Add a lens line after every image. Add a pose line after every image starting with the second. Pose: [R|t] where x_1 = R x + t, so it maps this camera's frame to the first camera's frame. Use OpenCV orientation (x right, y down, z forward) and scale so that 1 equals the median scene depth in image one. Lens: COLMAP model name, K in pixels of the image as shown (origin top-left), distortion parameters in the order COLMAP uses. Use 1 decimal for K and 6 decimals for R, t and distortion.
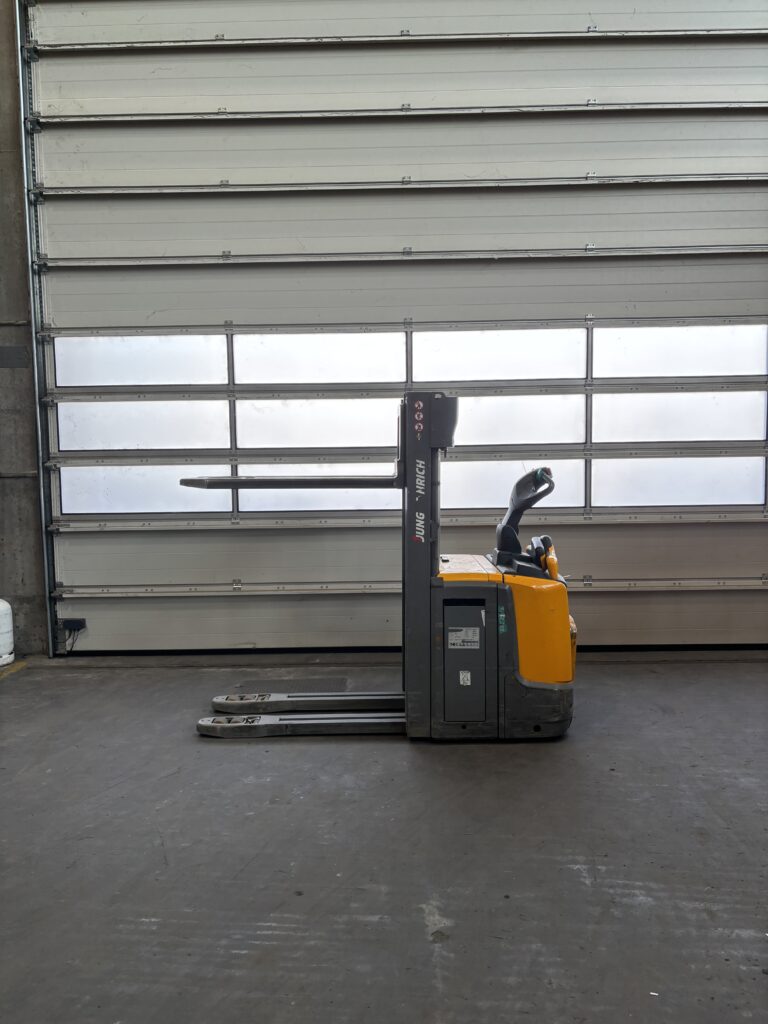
lens RADIAL K [[776.8, 0, 374.2], [0, 776.8, 515.7], [0, 0, 1]] dist [0.040383, -0.047910]
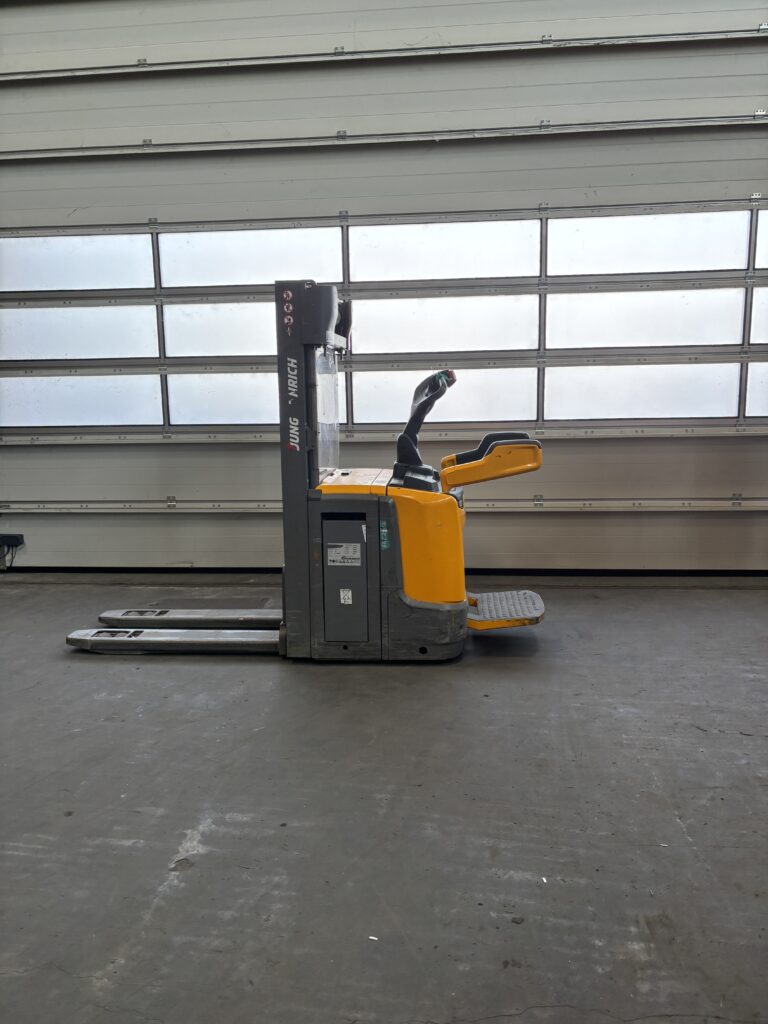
lens RADIAL K [[776.8, 0, 387.3], [0, 776.8, 518.8], [0, 0, 1]] dist [0.040383, -0.047910]
pose [[0.997042, 0.009905, -0.076223, 0.169138], [-0.002896, 0.995799, 0.091519, 0.021584], [0.076809, -0.091027, 0.992882, 0.062948]]
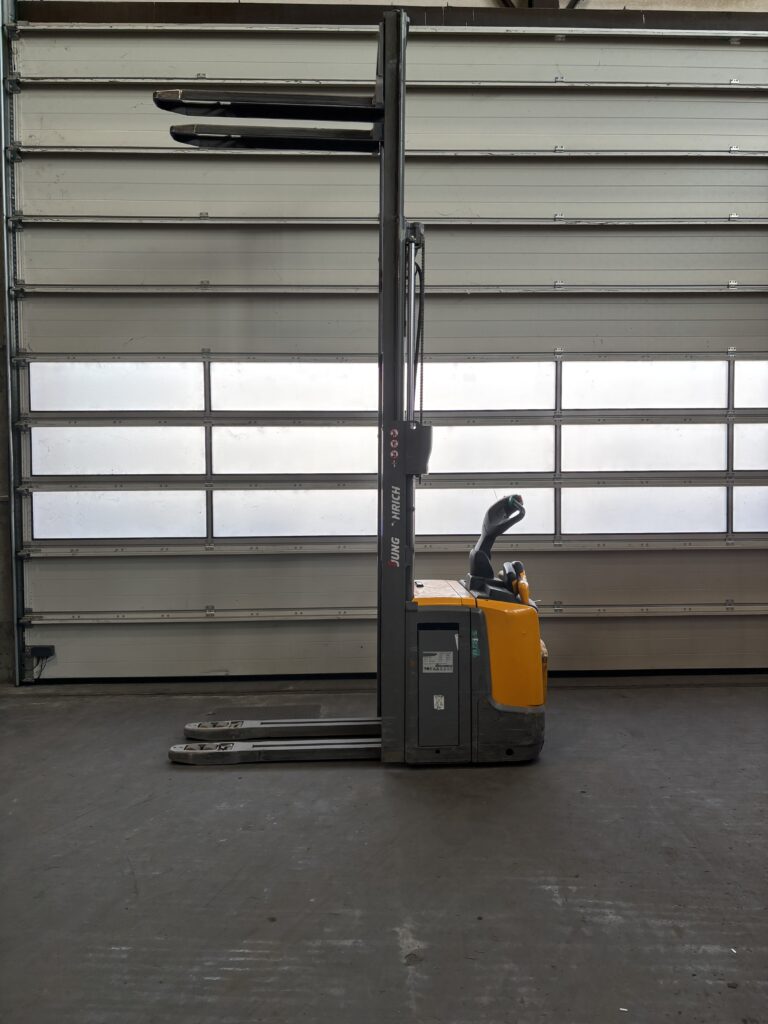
lens RADIAL K [[776.8, 0, 385.4], [0, 776.8, 508.6], [0, 0, 1]] dist [0.040383, -0.047910]
pose [[0.998830, 0.005994, 0.047996, -0.001654], [-0.003764, 0.998914, -0.046435, 0.003567], [-0.048222, 0.046200, 0.997768, -0.011332]]
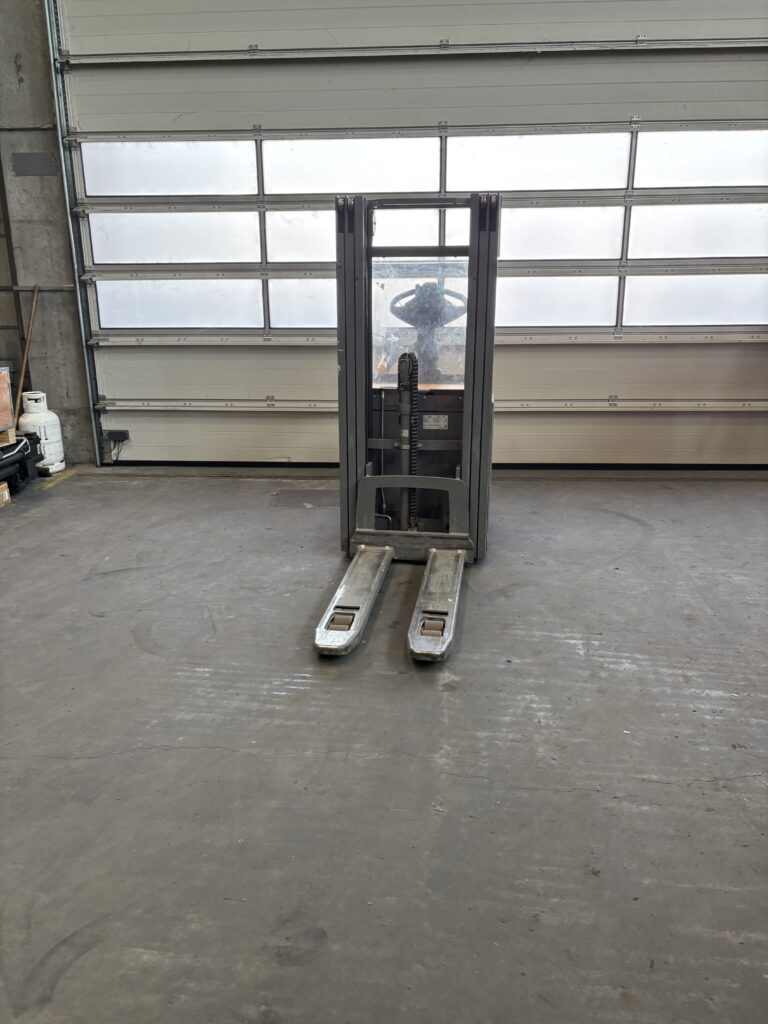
lens RADIAL K [[776.8, 0, 375.0], [0, 776.8, 508.3], [0, 0, 1]] dist [0.040383, -0.047910]
pose [[0.999060, 0.018654, -0.039139, 0.006320], [-0.010241, 0.978699, 0.205046, 0.015648], [0.042130, -0.204452, 0.977969, -0.040265]]
